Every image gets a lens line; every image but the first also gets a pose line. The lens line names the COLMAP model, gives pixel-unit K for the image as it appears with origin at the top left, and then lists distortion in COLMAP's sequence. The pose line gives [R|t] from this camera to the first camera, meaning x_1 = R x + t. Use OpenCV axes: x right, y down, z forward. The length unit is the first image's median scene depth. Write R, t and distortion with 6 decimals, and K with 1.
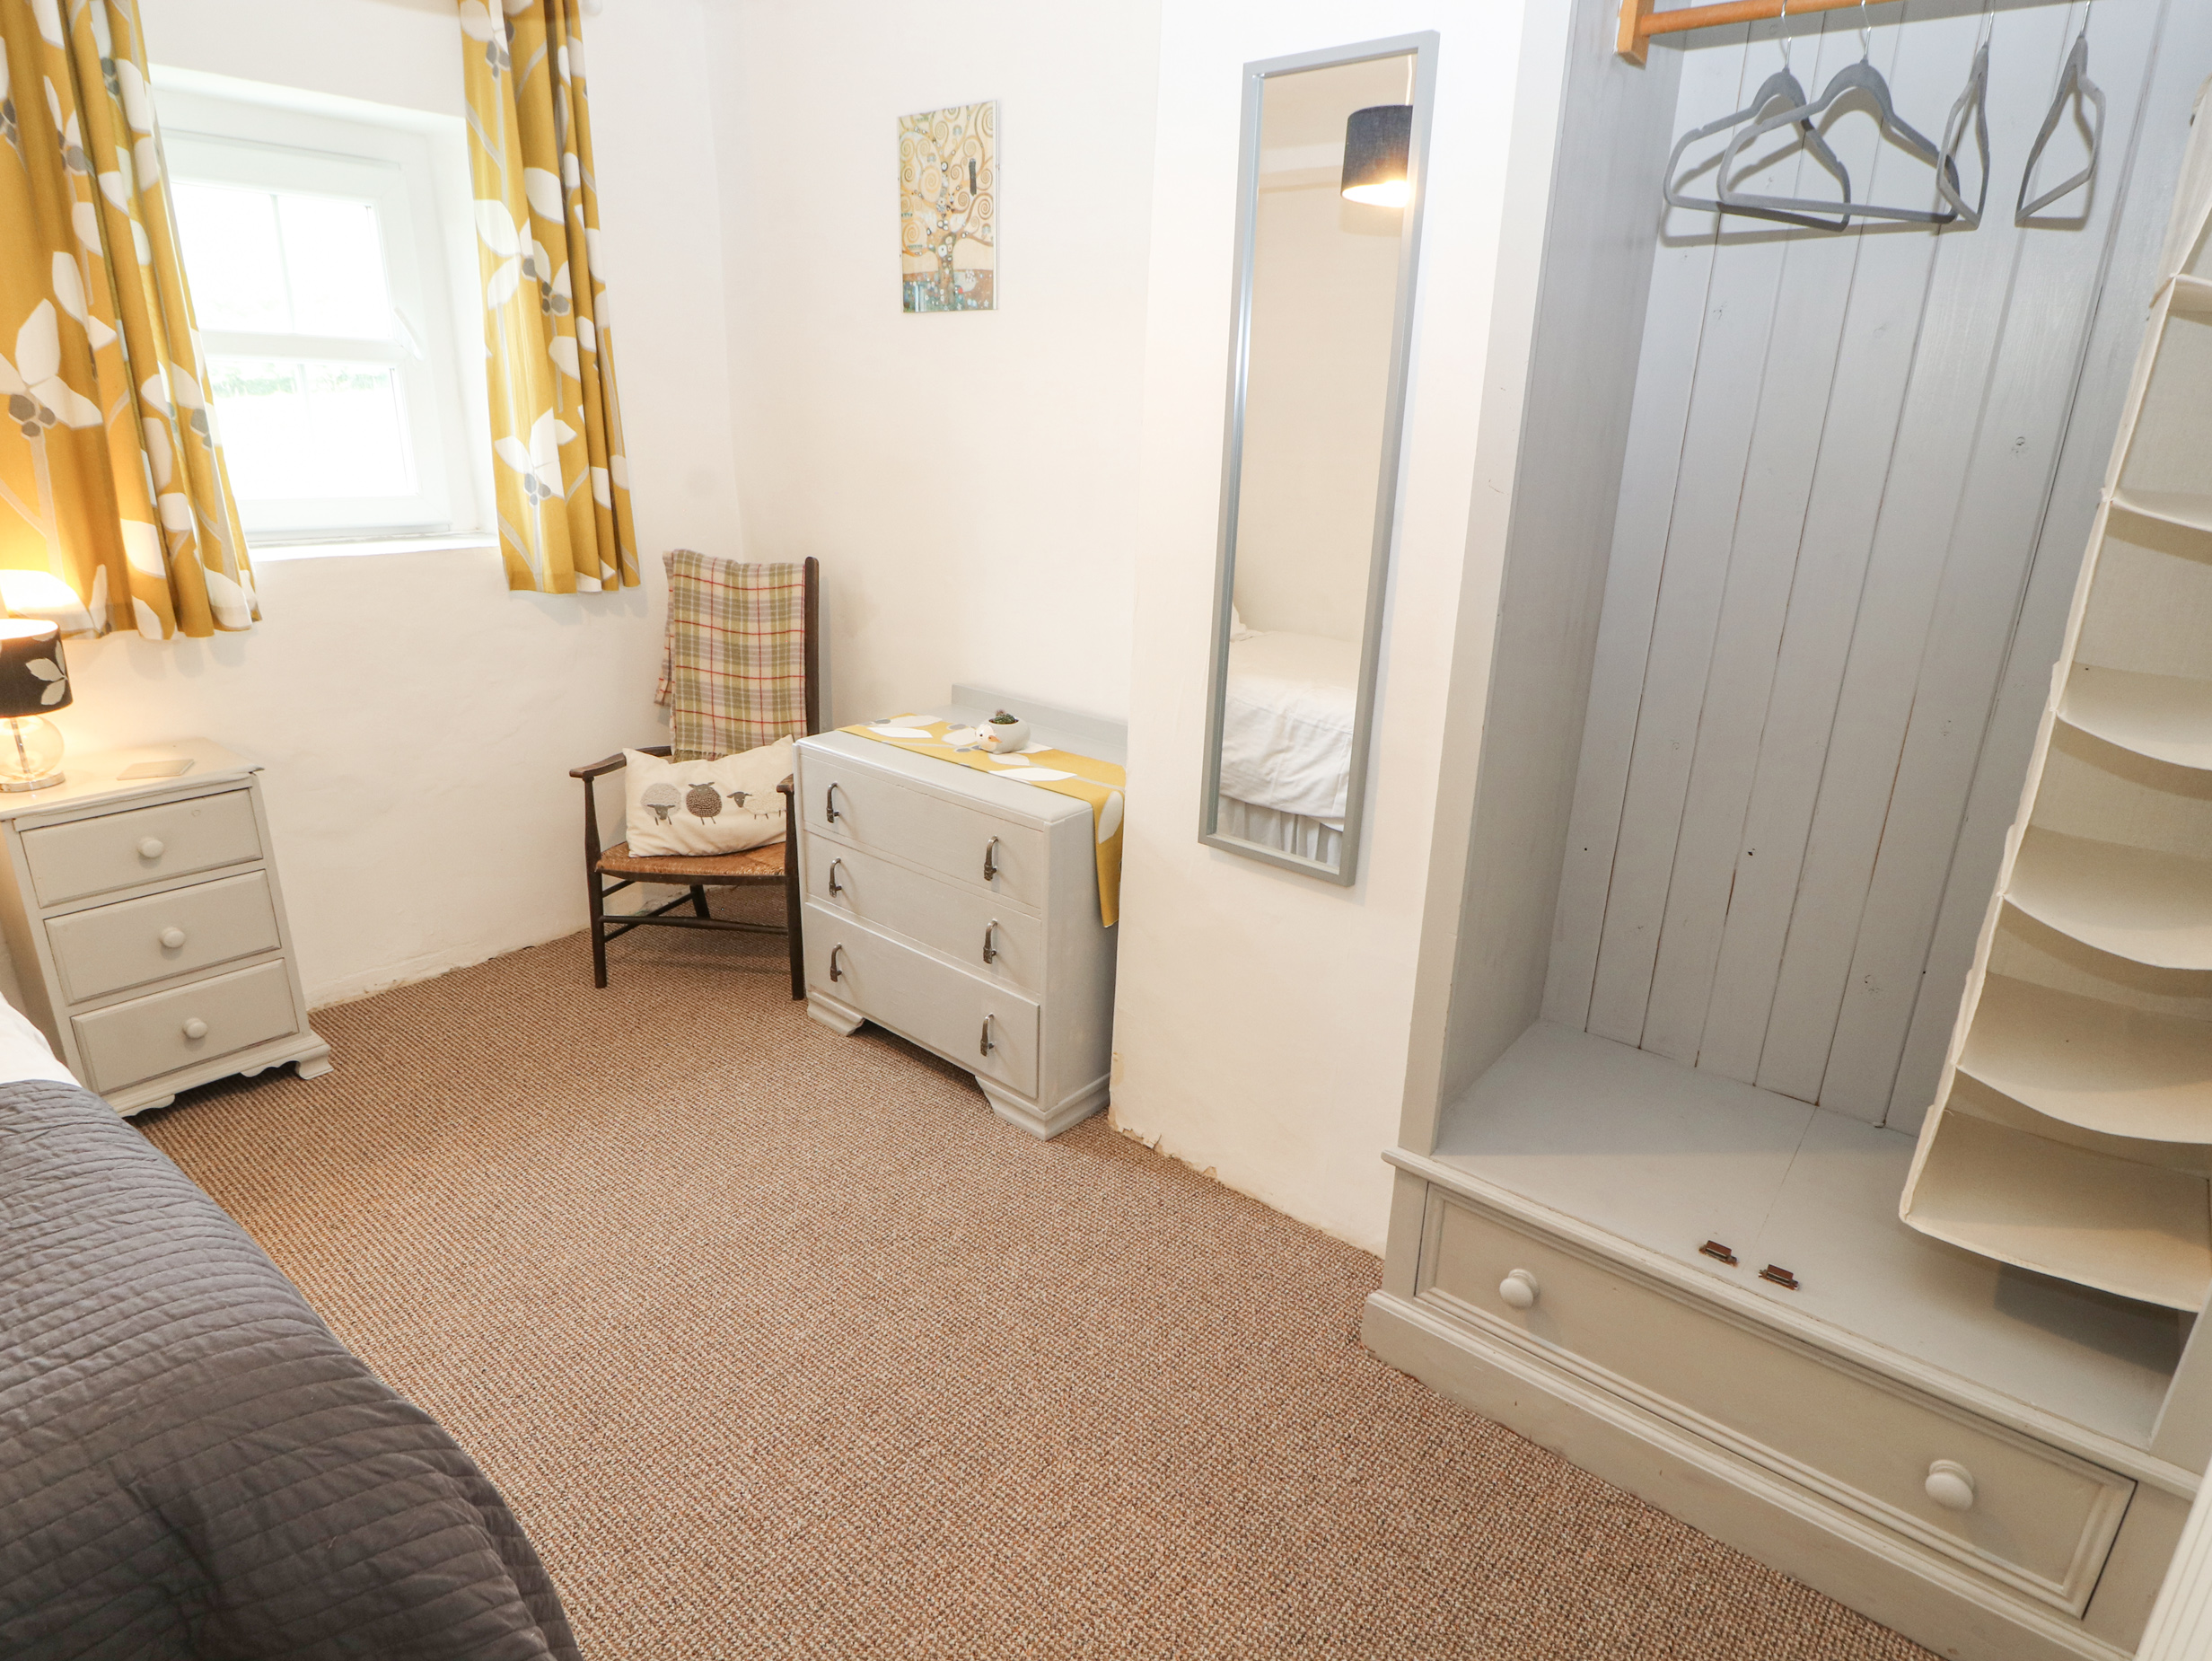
lens RADIAL K [[1208.4, 0, 1124.0], [0, 1208.4, 820.2], [0, 0, 1]] dist [0.001963, -0.014730]
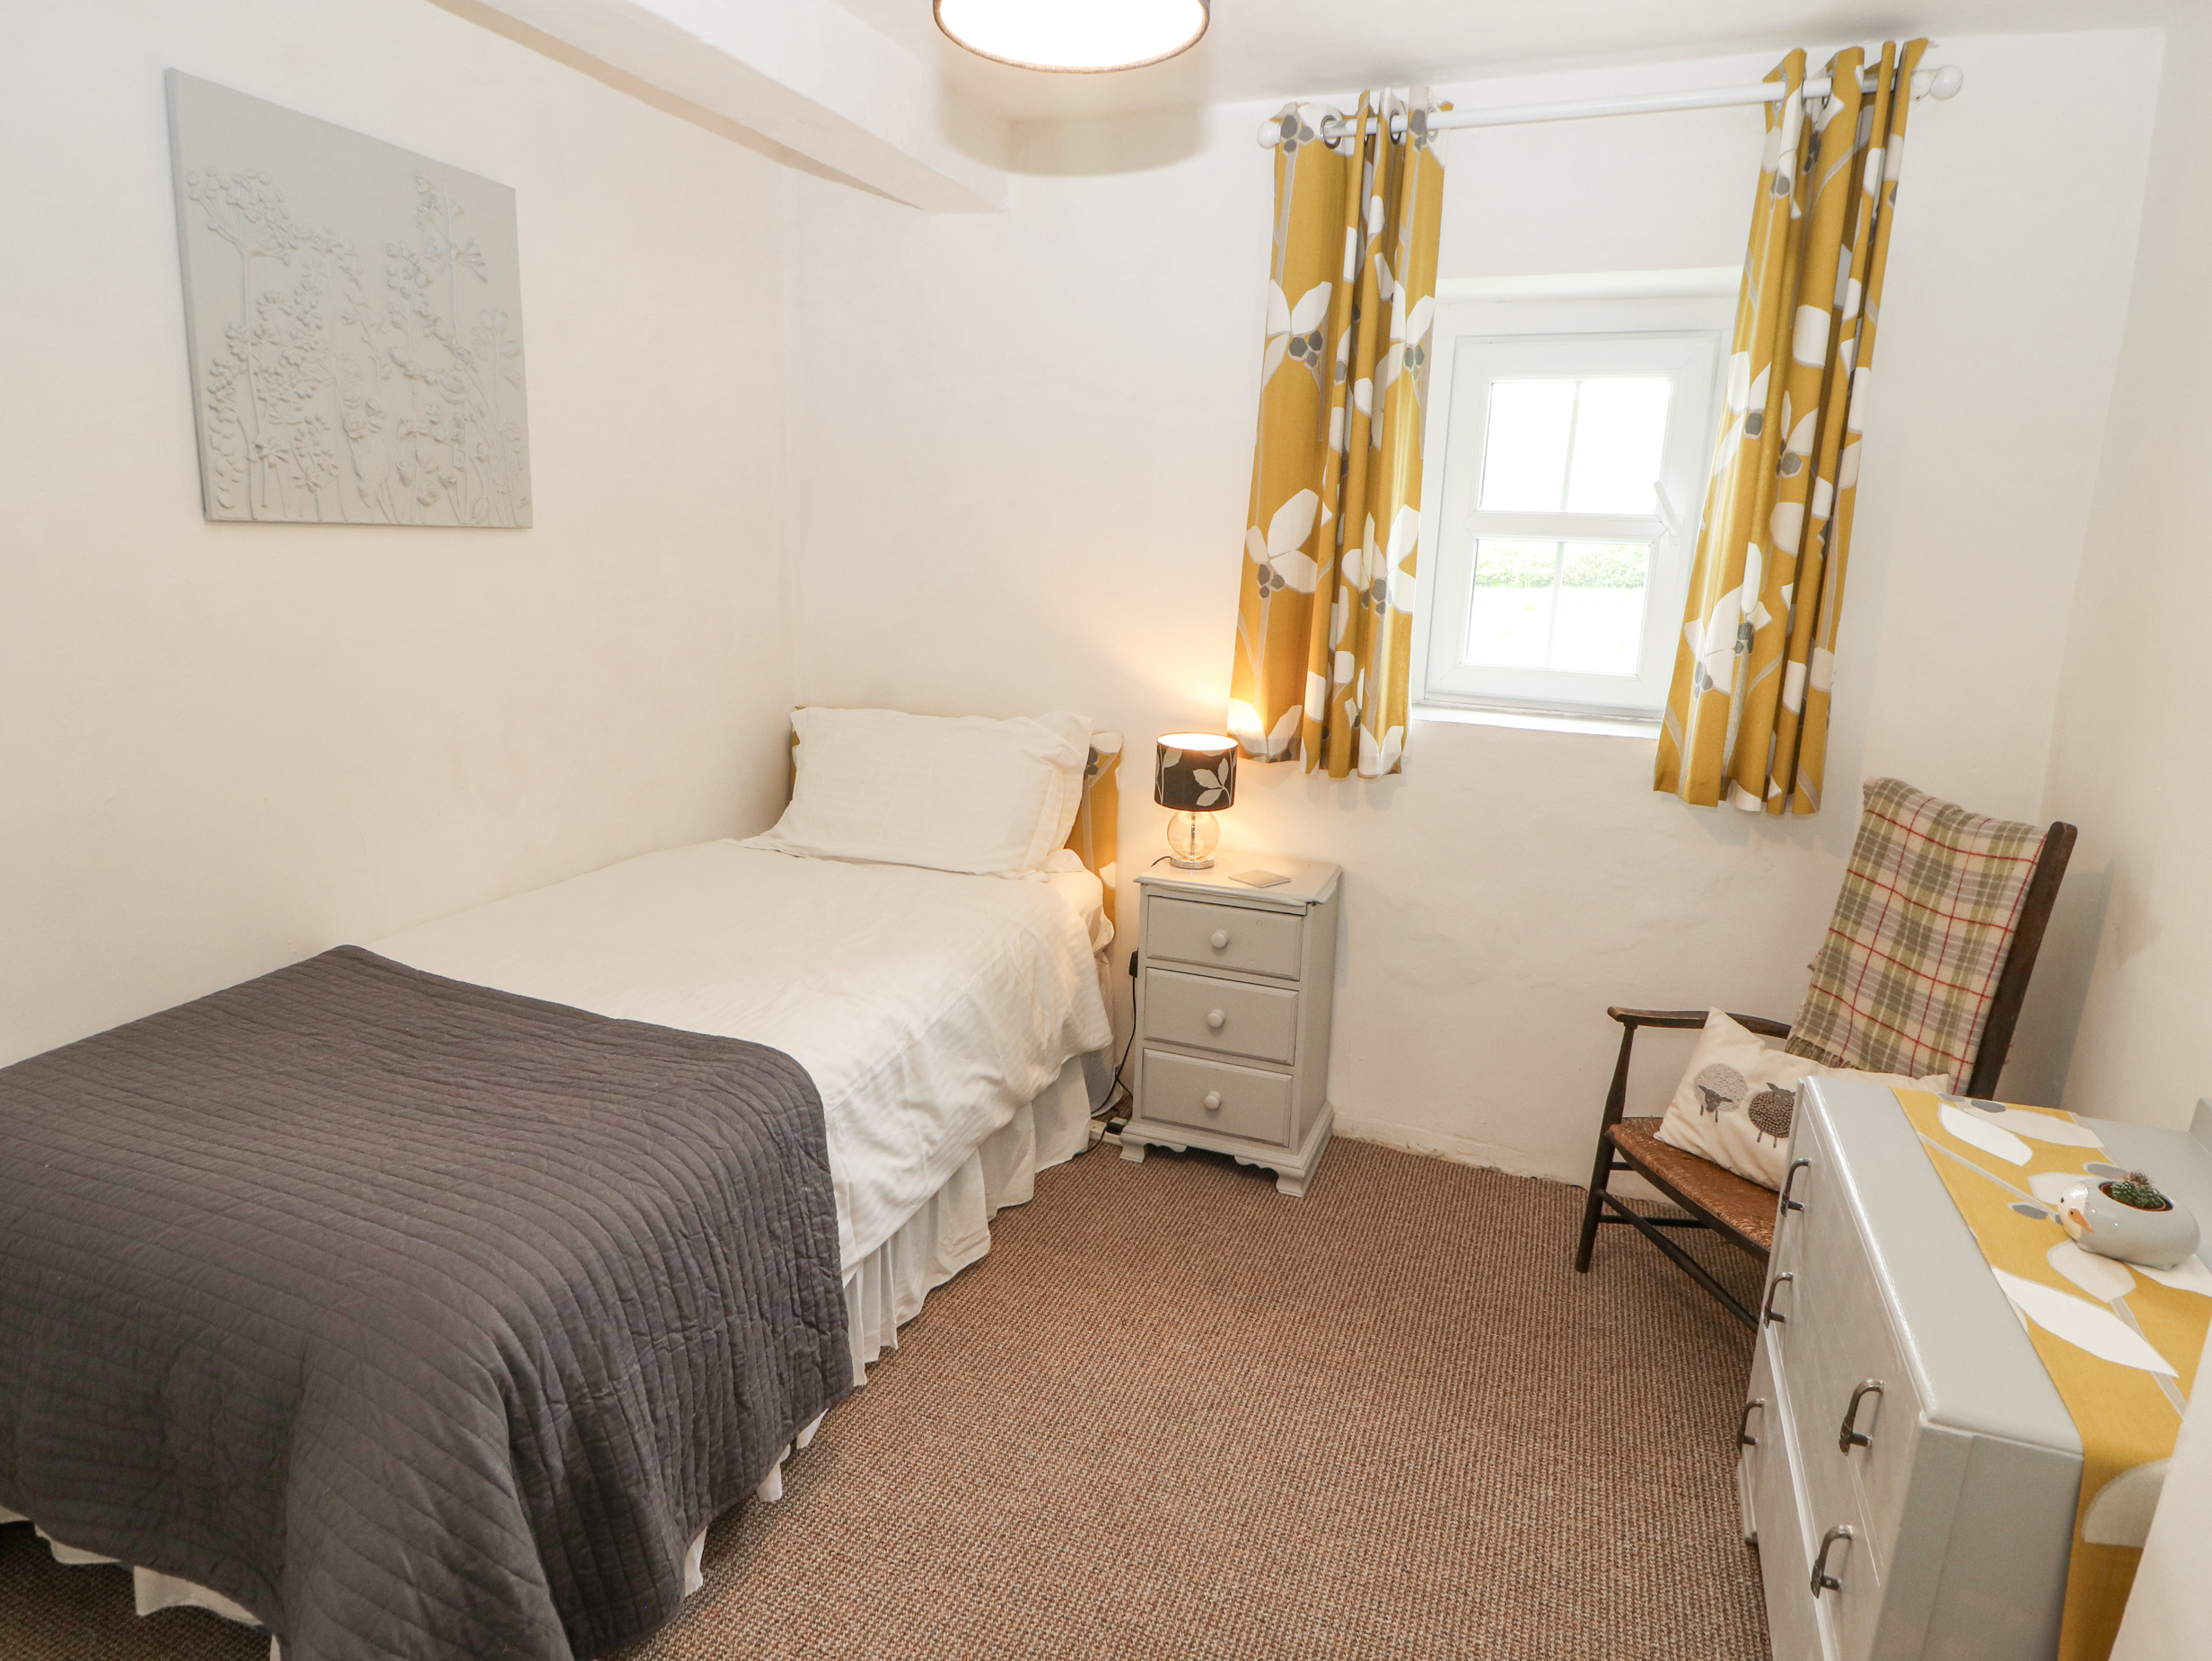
lens RADIAL K [[1201.9, 0, 1078.6], [0, 1201.9, 807.7], [0, 0, 1]] dist [-0.000841, -0.012355]
pose [[0.308821, 0.181393, -0.933663, 0.166945], [-0.326191, 0.942309, 0.075181, -0.110104], [0.893437, 0.281335, 0.350174, 0.340390]]
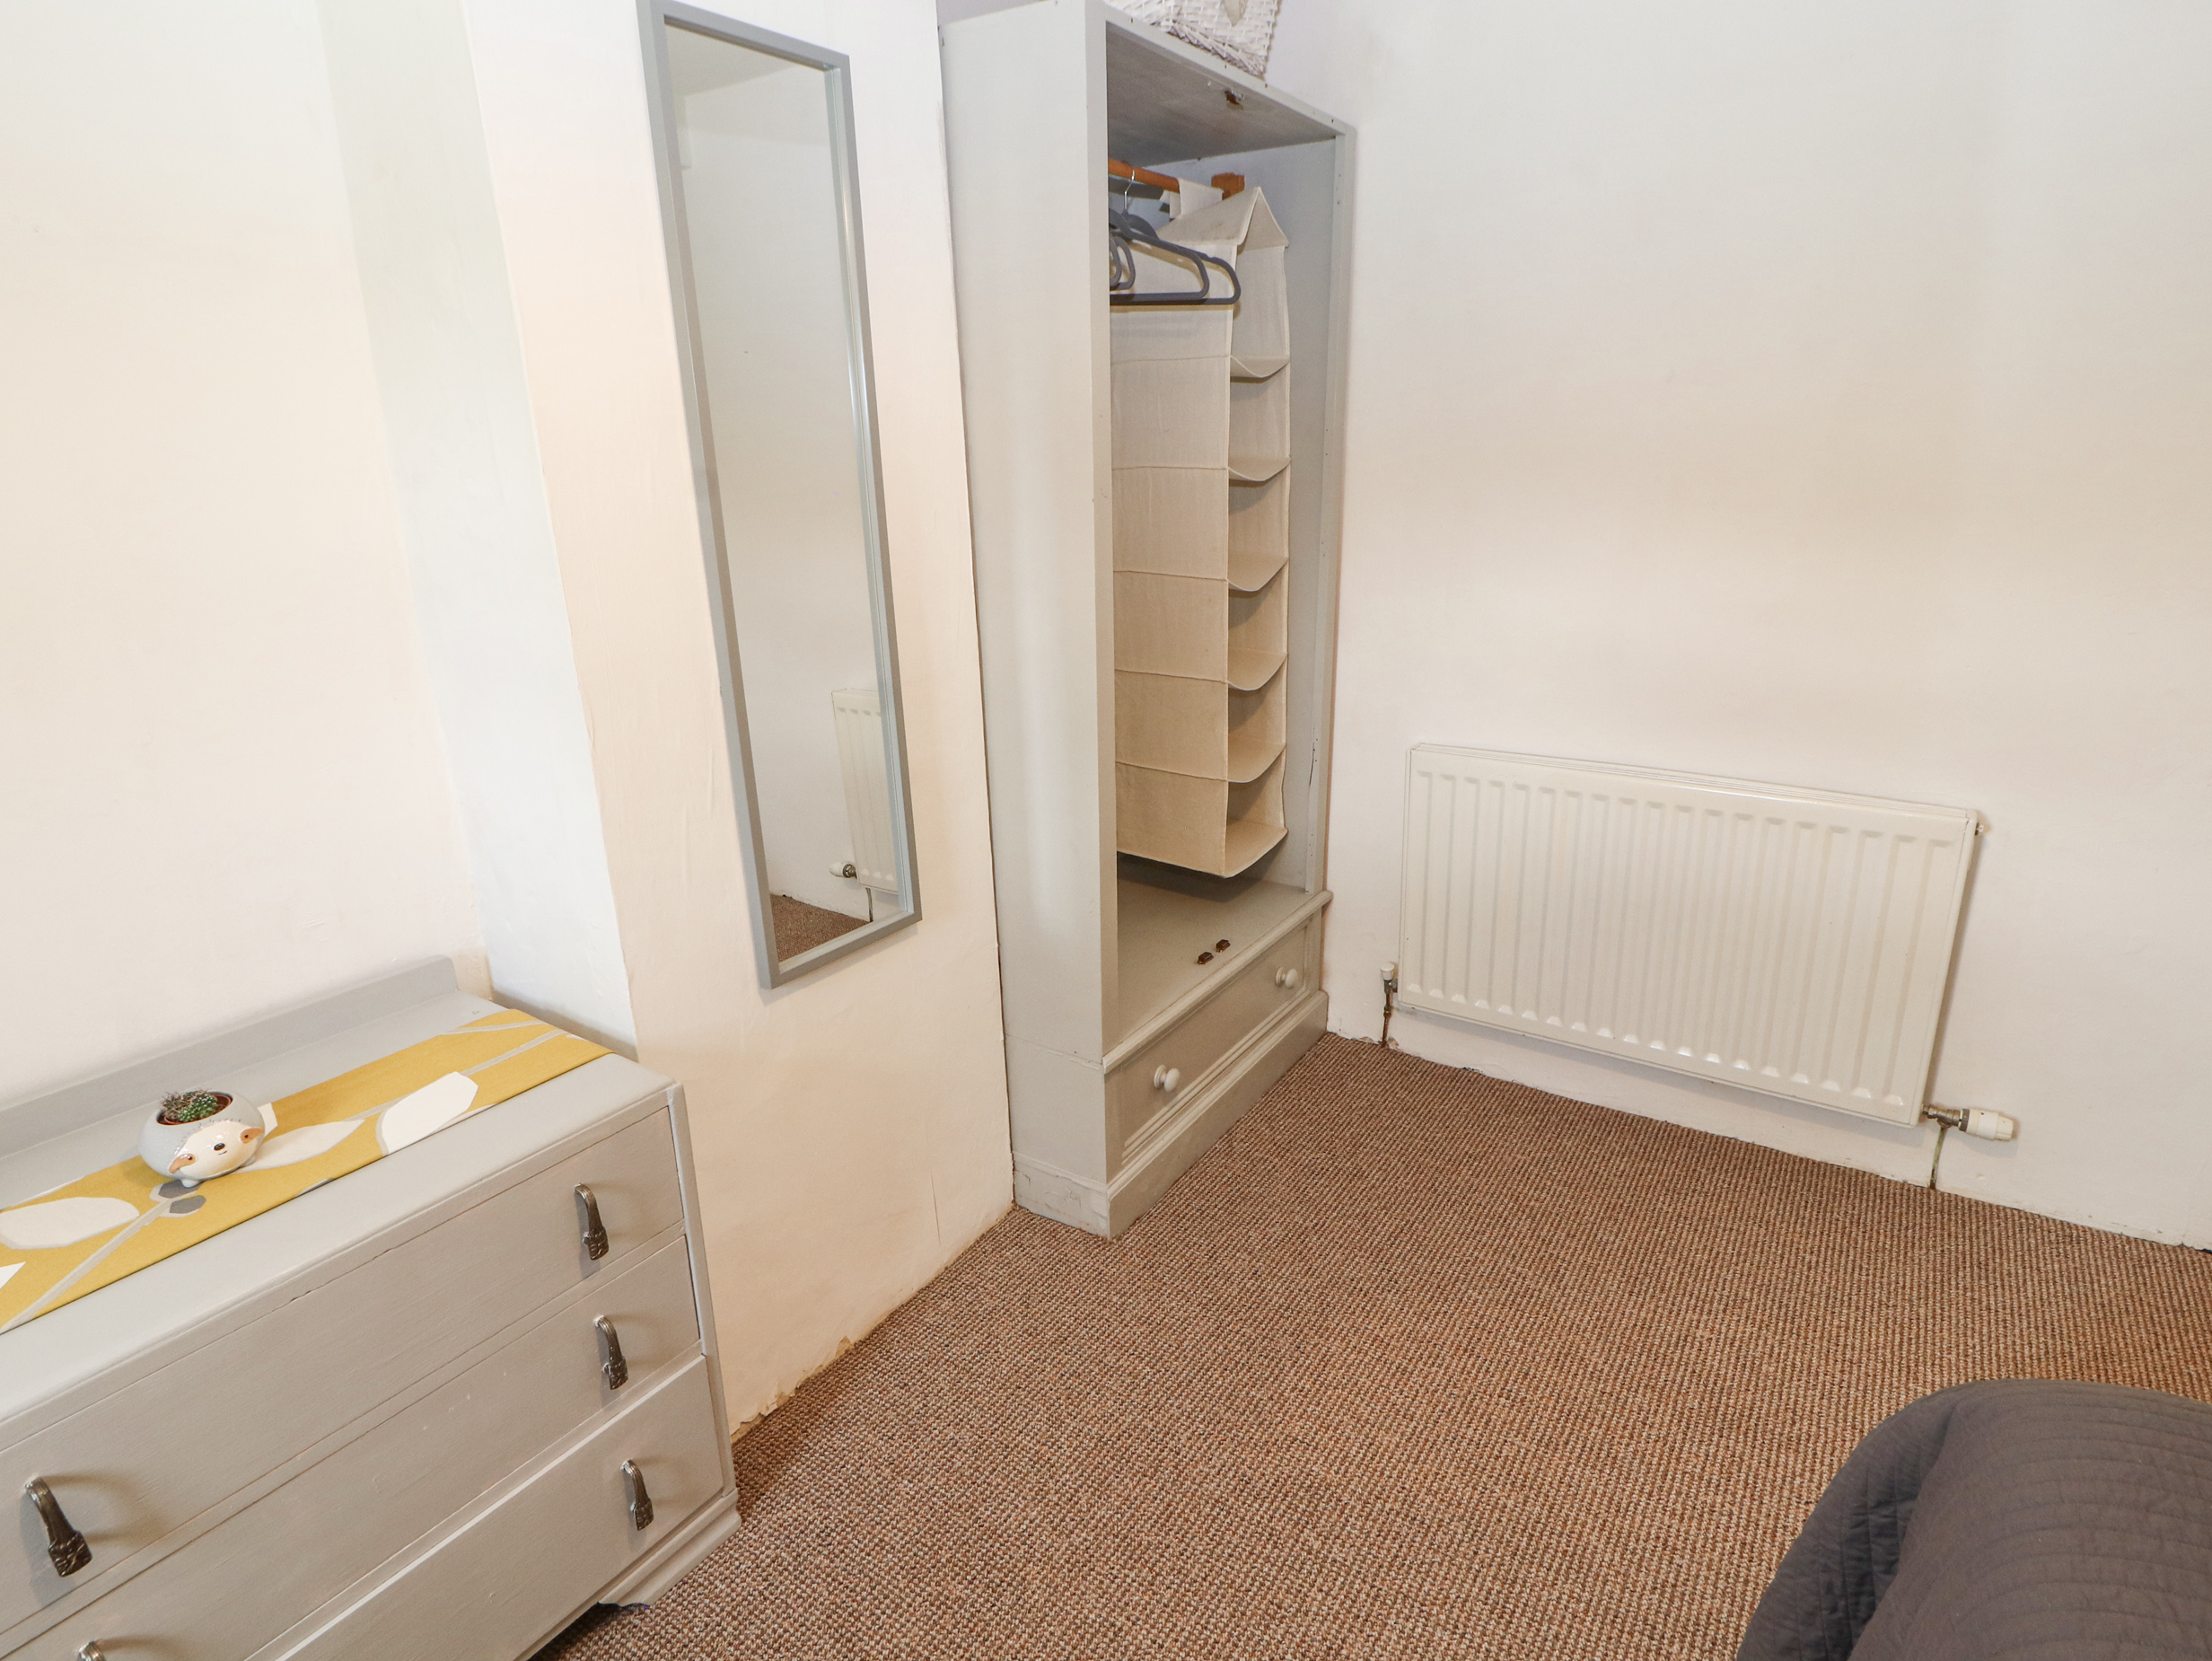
lens RADIAL K [[1208.4, 0, 1124.0], [0, 1208.4, 820.2], [0, 0, 1]] dist [0.001963, -0.014730]
pose [[-0.112611, -0.317192, 0.941652, -0.480366], [0.332154, 0.881147, 0.336533, -0.191414], [-0.936479, 0.350671, 0.006130, 0.524859]]
